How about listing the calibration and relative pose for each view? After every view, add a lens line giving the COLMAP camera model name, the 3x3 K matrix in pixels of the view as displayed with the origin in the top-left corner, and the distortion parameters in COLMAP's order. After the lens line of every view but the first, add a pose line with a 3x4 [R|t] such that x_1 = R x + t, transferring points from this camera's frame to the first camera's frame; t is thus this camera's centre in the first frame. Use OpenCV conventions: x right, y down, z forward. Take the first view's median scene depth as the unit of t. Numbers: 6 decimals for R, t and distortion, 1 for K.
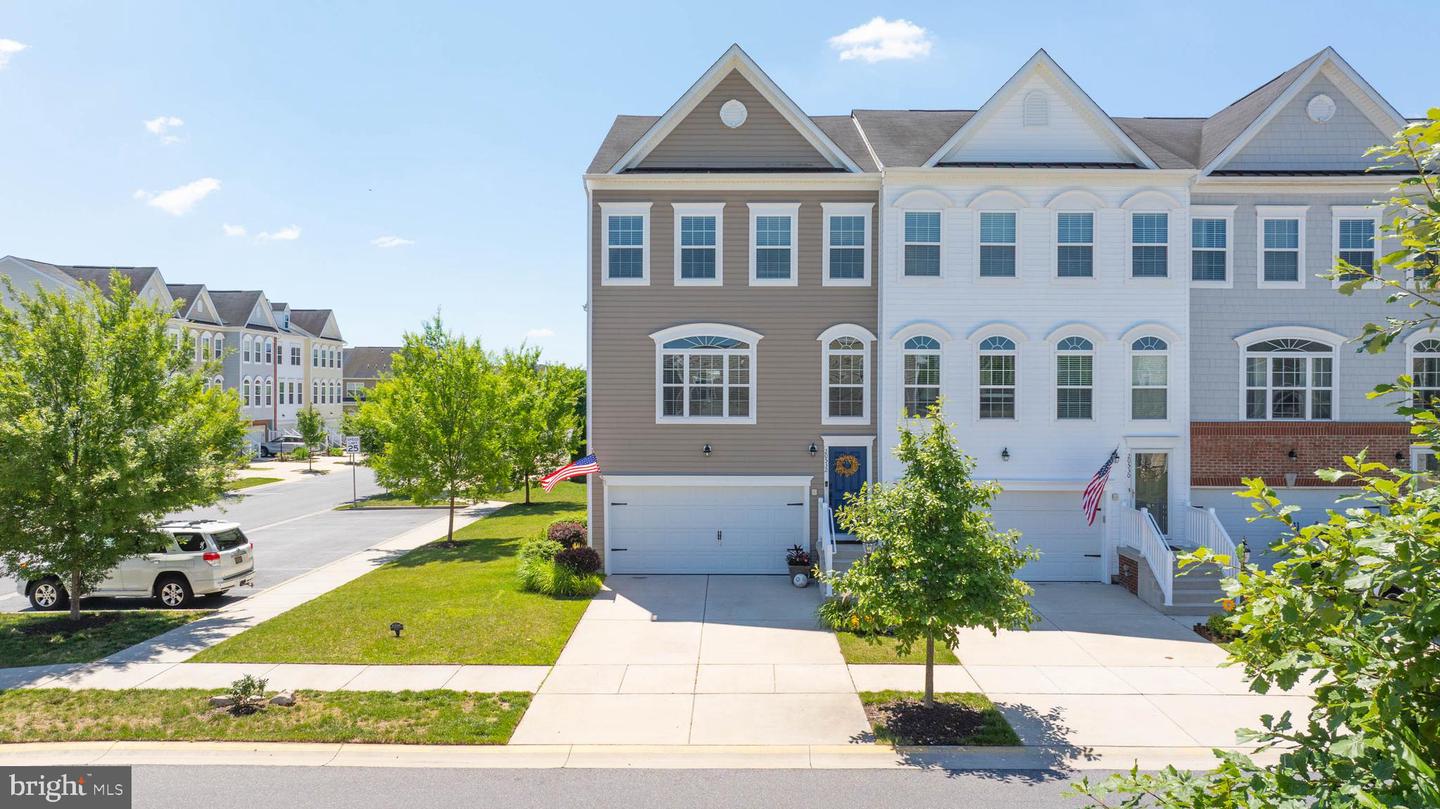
lens RADIAL K [[1006.0, 0, 717.1], [0, 1006.0, 402.5], [0, 0, 1]] dist [-0.018984, 0.000079]
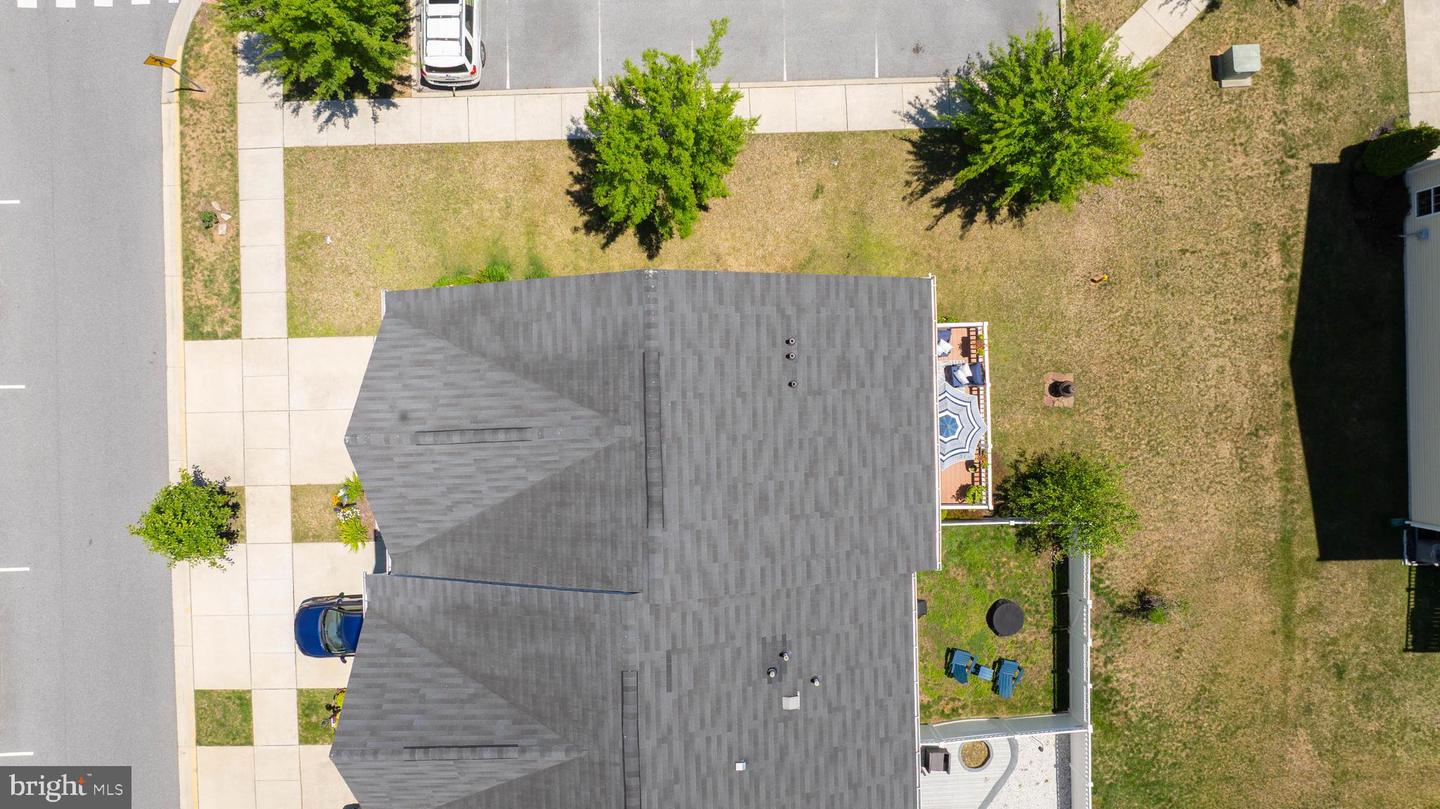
lens RADIAL K [[1050.8, 0, 718.2], [0, 1050.8, 400.3], [0, 0, 1]] dist [-0.024020, -0.005001]
pose [[0.038228, 0.999267, 0.002245, -0.008250], [-0.005243, -0.002046, 0.999984, -1.304355], [0.999255, -0.038240, 0.005161, 1.320078]]
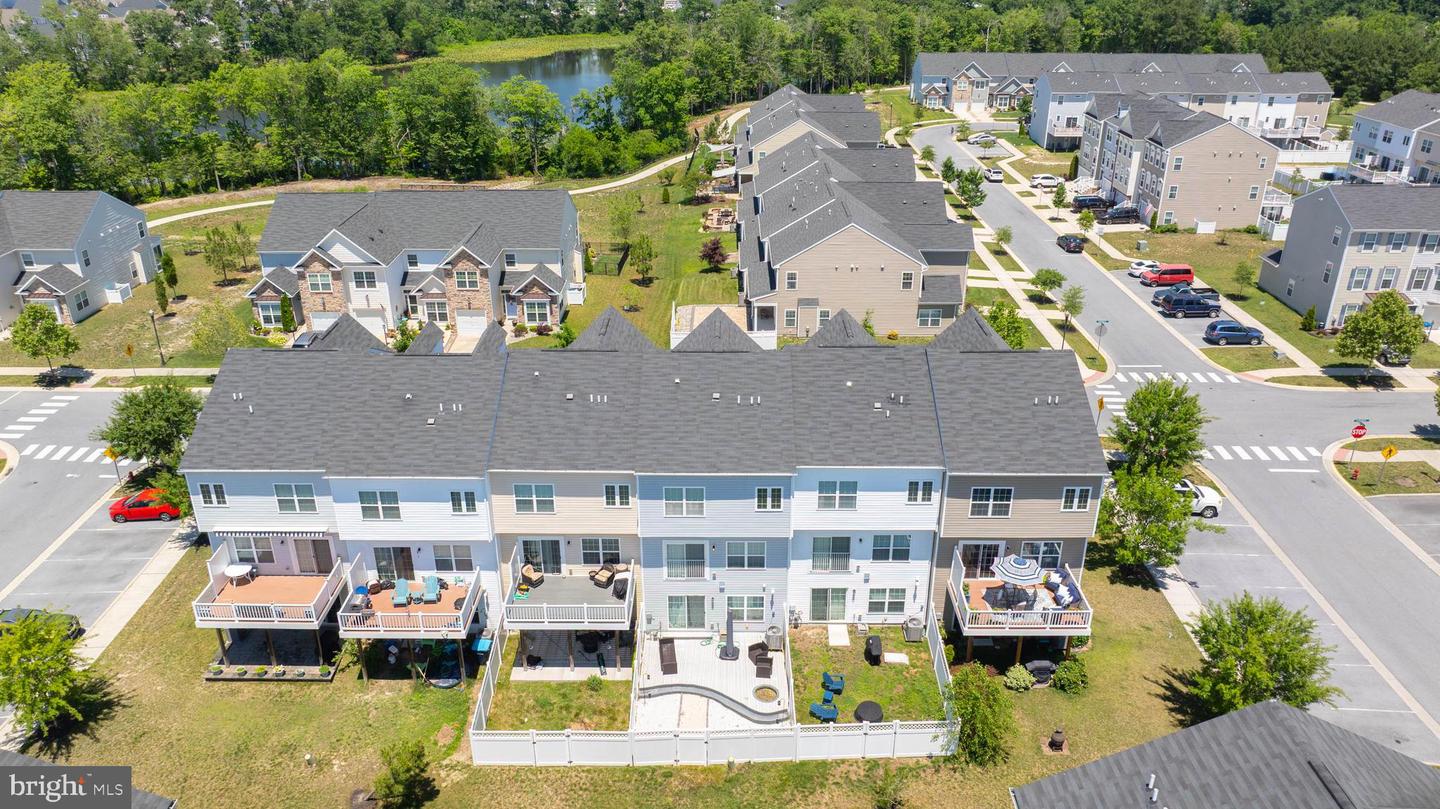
lens RADIAL K [[1024.5, 0, 717.9], [0, 1024.5, 398.6], [0, 0, 1]] dist [-0.024753, 0.007362]
pose [[-0.999984, 0.000016, -0.005681, 0.613781], [-0.002399, 0.905280, 0.424808, -1.158491], [0.005150, 0.424815, -0.905266, 3.199709]]
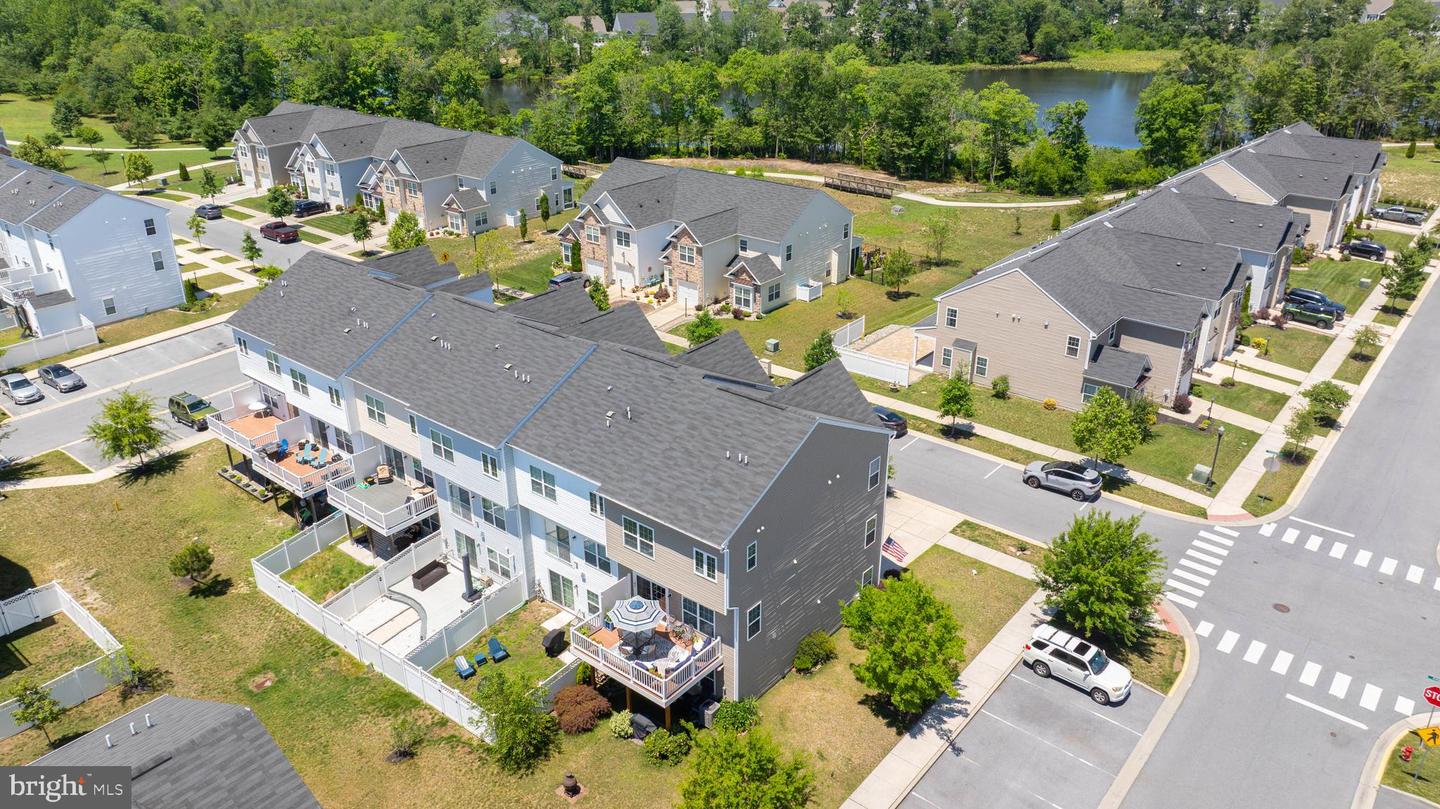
lens RADIAL K [[1024.5, 0, 717.9], [0, 1024.5, 398.6], [0, 0, 1]] dist [-0.024753, 0.007362]
pose [[-0.778649, -0.258674, 0.571658, -1.030474], [0.008671, 0.906545, 0.422021, -1.174748], [-0.627399, 0.333563, -0.703637, 2.669490]]
